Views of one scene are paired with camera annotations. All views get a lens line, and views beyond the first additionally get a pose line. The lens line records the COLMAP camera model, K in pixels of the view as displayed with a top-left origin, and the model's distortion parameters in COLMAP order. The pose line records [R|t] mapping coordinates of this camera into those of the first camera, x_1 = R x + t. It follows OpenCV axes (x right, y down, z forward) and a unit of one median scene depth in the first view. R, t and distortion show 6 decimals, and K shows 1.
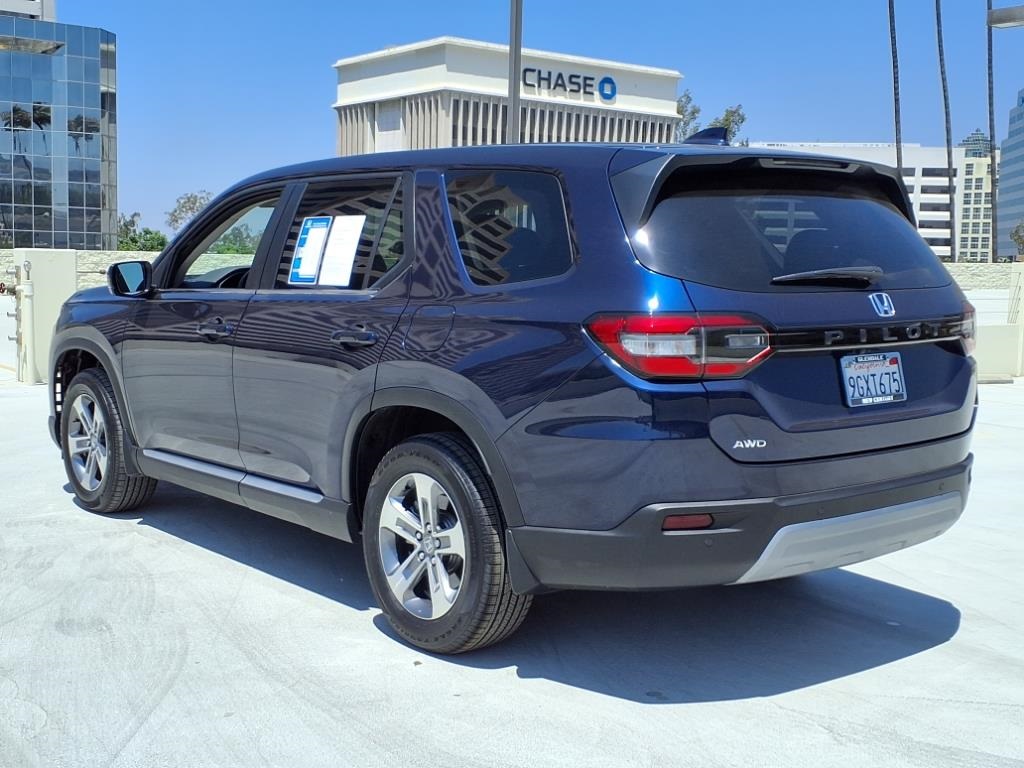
lens RADIAL K [[1263.2, 0, 502.7], [0, 1263.2, 385.1], [0, 0, 1]] dist [0.221122, -0.626521]
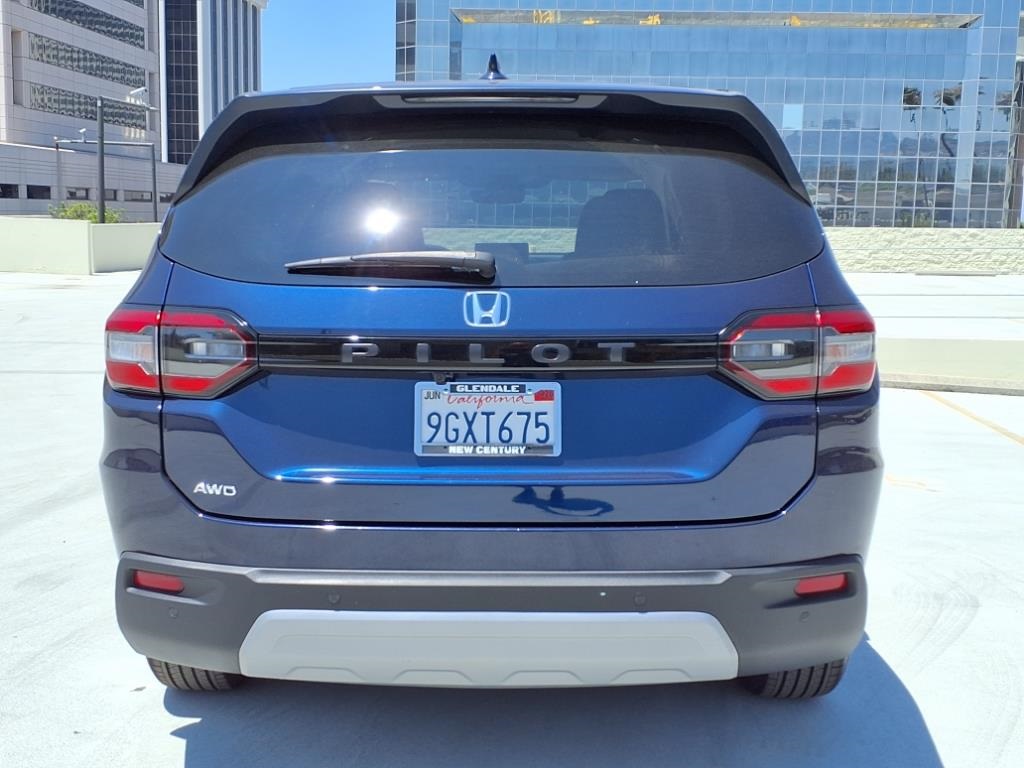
lens RADIAL K [[1263.2, 0, 502.7], [0, 1263.2, 385.1], [0, 0, 1]] dist [0.221122, -0.626521]
pose [[0.768115, 0.080557, -0.635225, 0.709728], [-0.069479, 0.996683, 0.042382, -0.050846], [0.636532, 0.011581, 0.771164, 0.489242]]
